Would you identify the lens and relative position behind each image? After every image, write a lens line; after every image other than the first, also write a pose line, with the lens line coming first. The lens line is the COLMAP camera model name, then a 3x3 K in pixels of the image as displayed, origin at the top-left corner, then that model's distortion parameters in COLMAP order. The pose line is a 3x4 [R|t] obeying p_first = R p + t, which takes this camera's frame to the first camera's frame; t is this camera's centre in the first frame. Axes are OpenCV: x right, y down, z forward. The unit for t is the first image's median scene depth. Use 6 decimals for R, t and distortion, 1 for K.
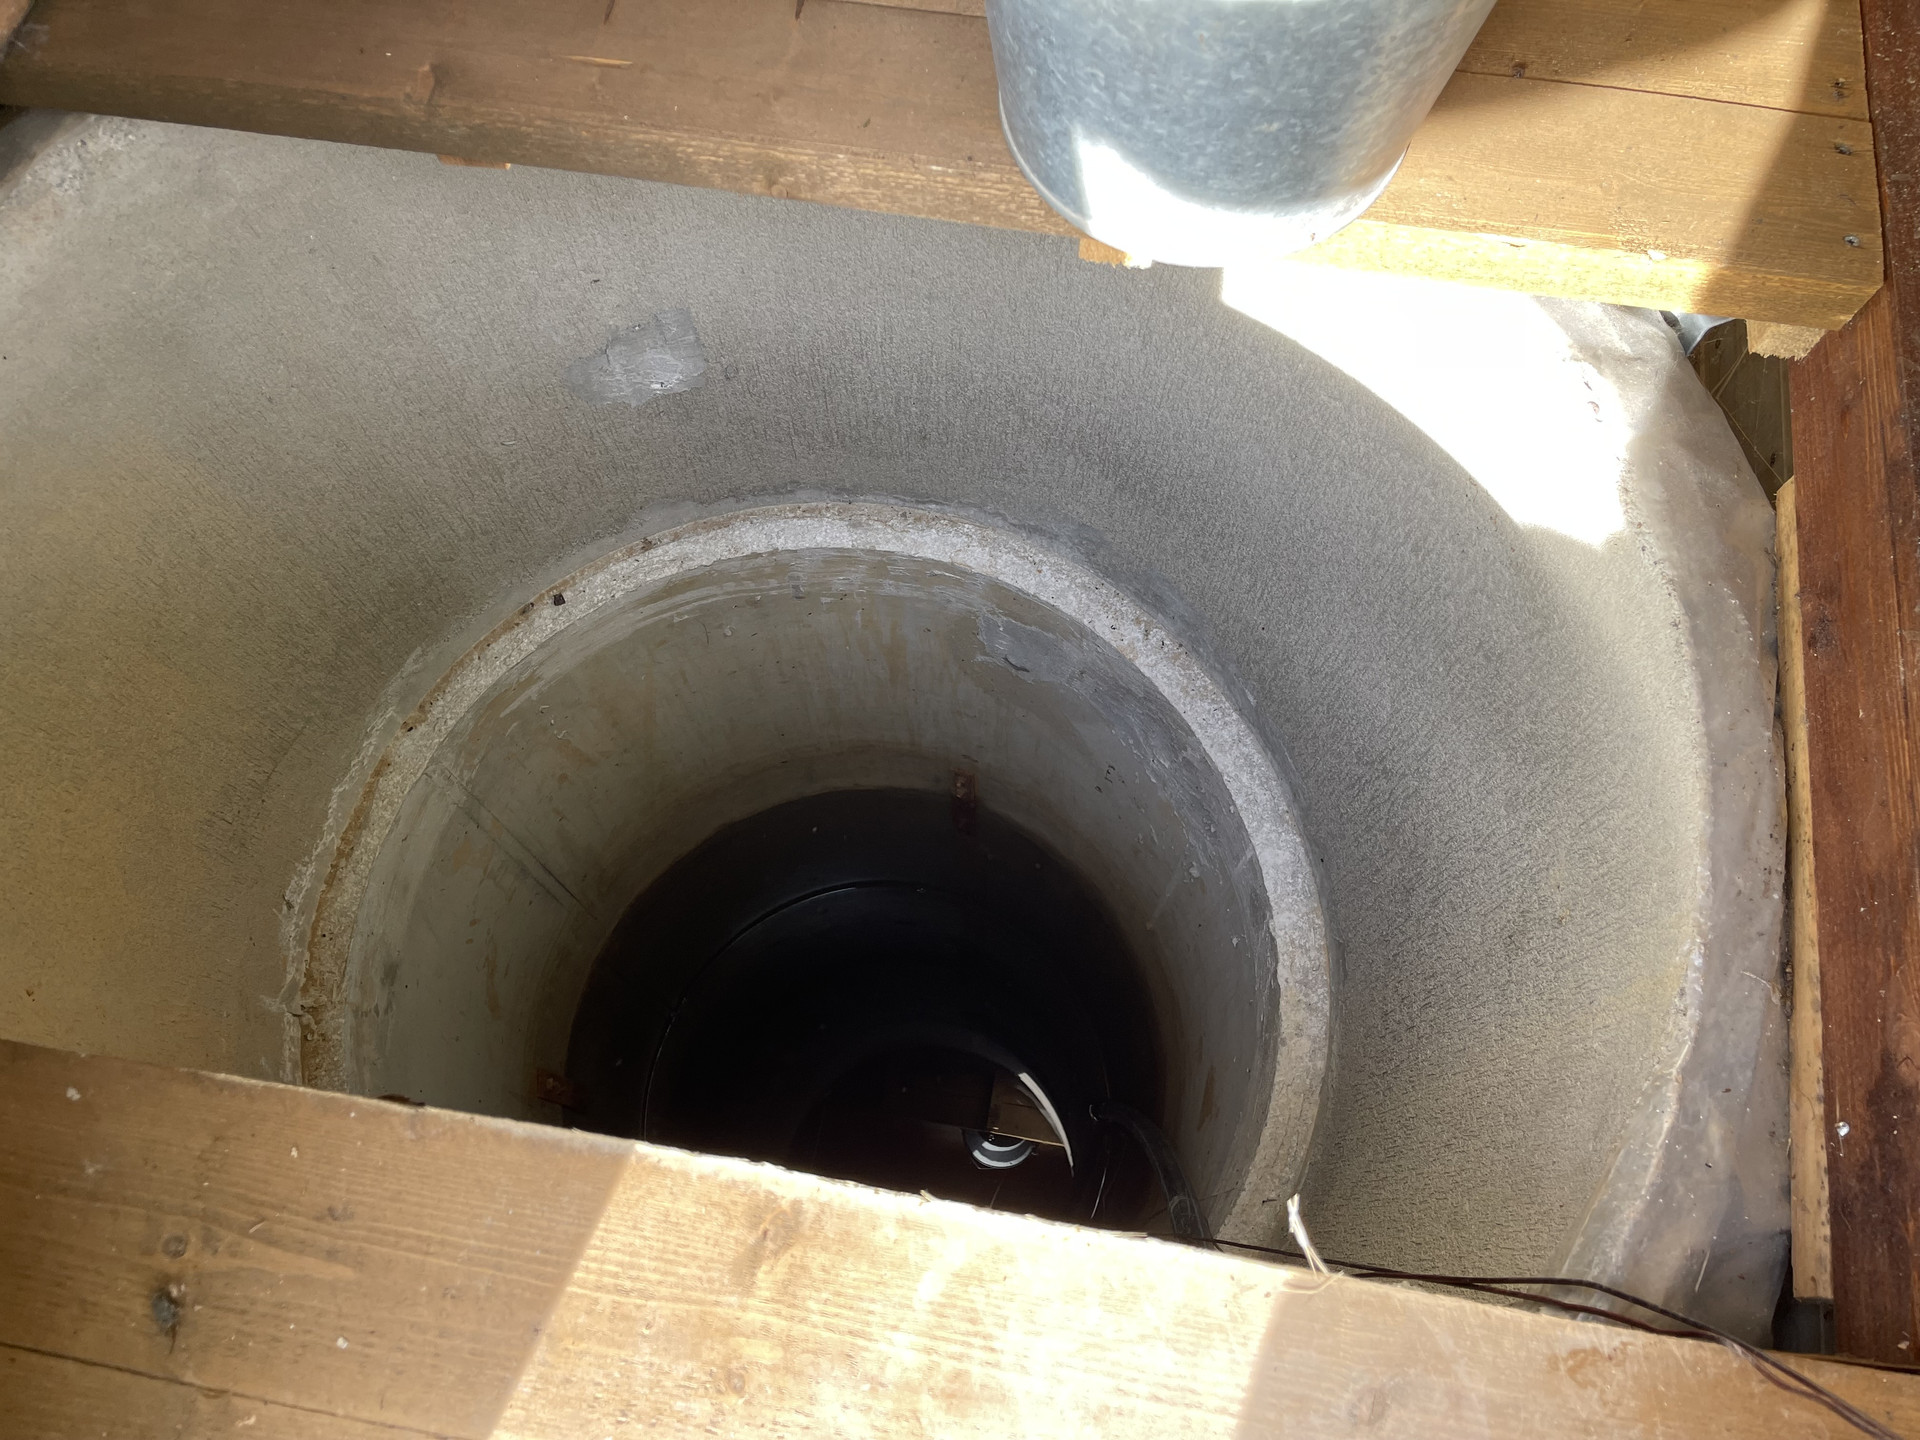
lens RADIAL K [[1468.0, 0, 963.1], [0, 1468.0, 727.1], [0, 0, 1]] dist [0.065237, -0.071900]
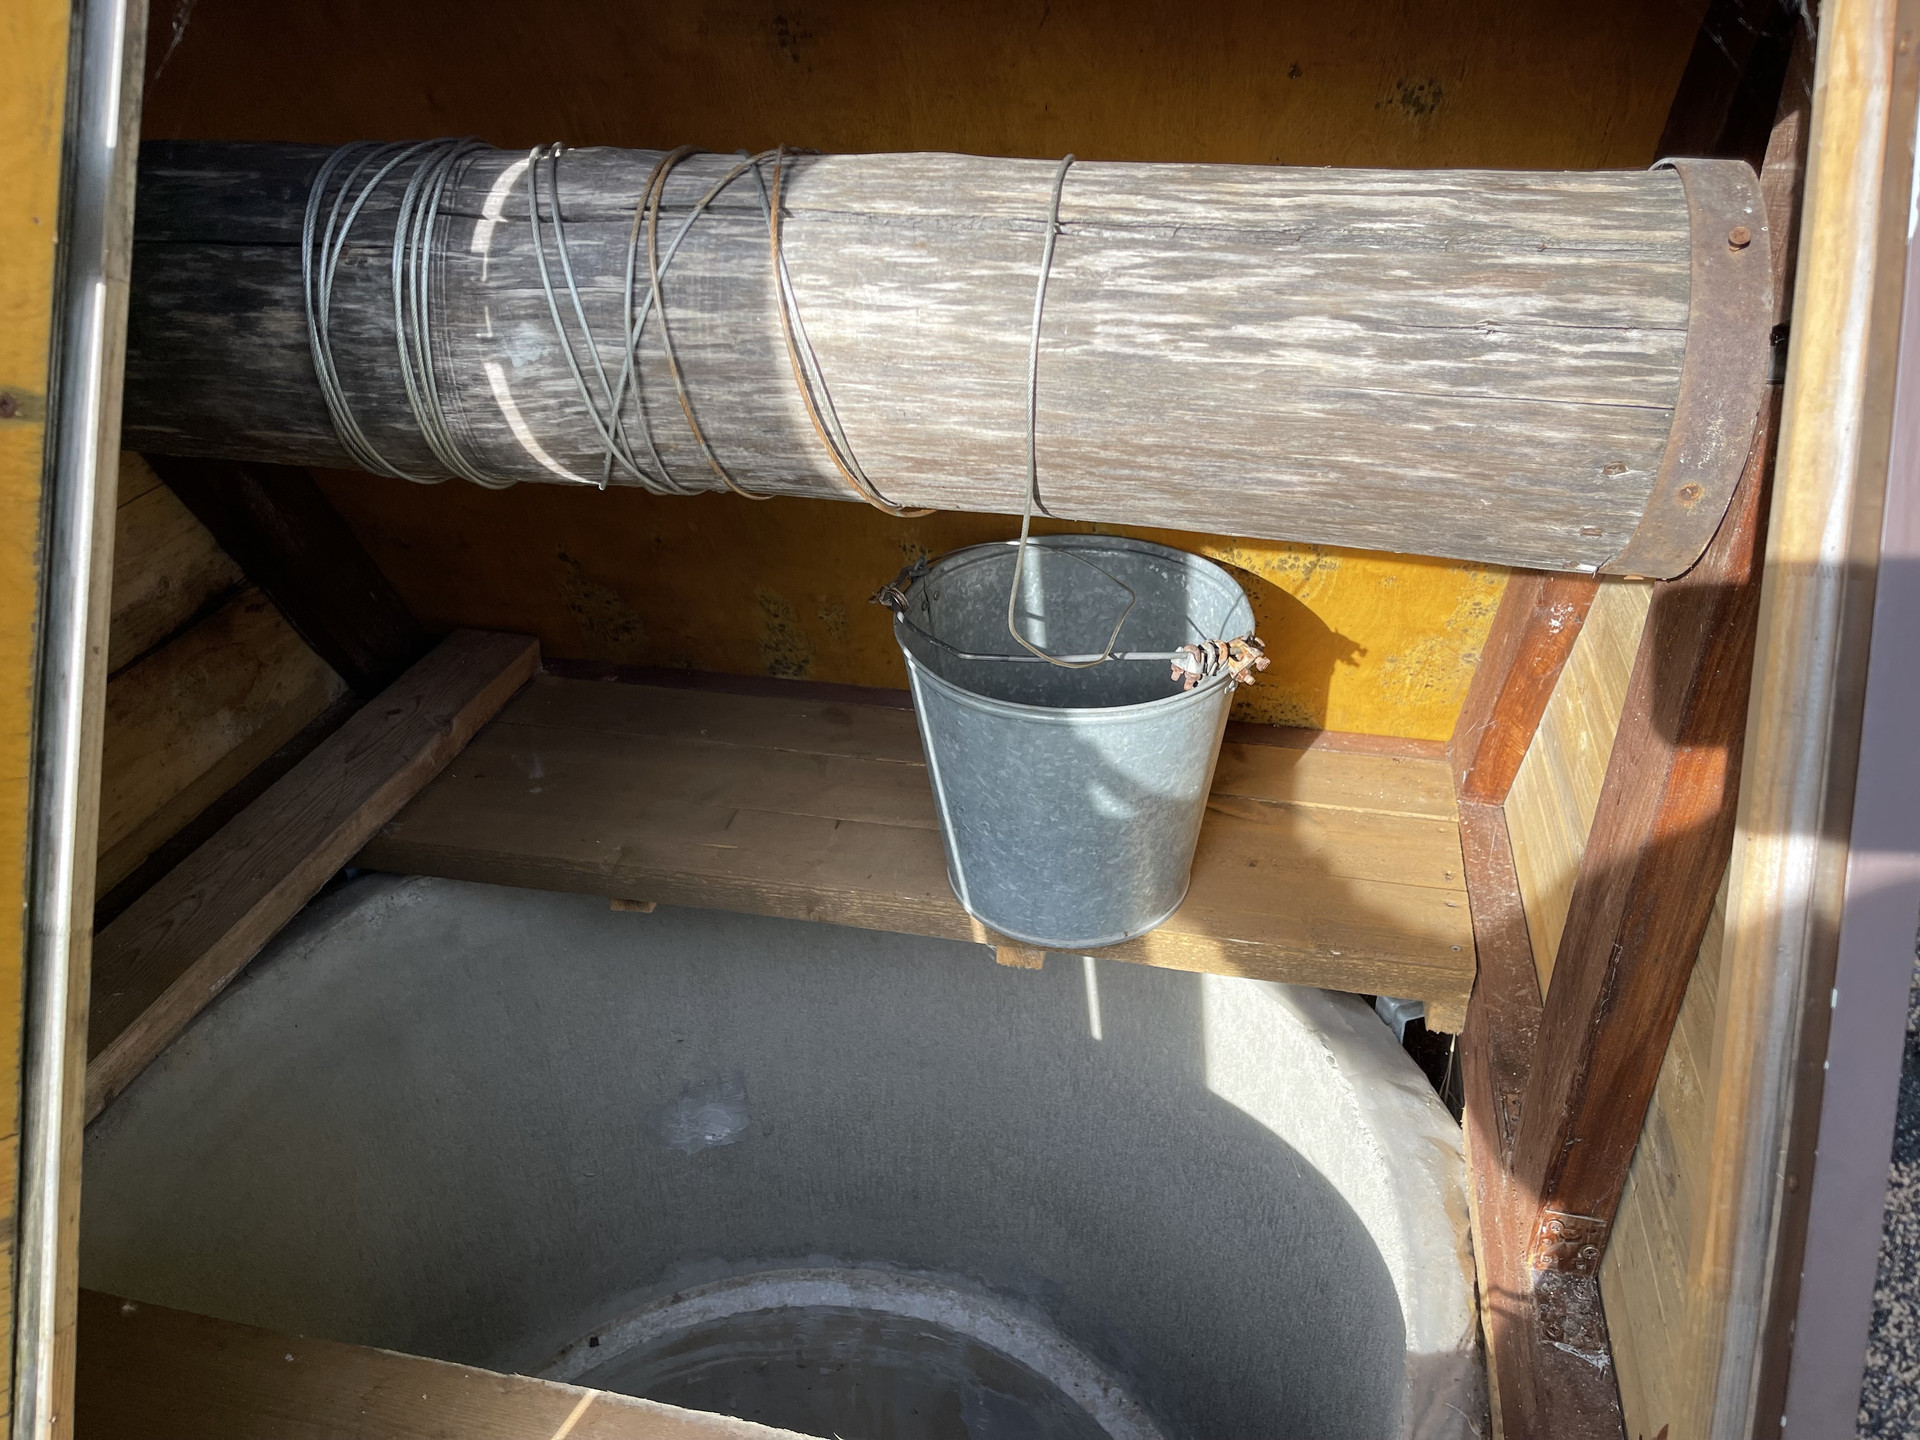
lens RADIAL K [[1468.0, 0, 959.3], [0, 1468.0, 721.8], [0, 0, 1]] dist [0.065237, -0.071900]
pose [[0.998906, 0.021762, -0.041381, 0.053101], [-0.042402, 0.794555, -0.605710, 0.238960], [0.019698, 0.606802, 0.794609, -0.228910]]
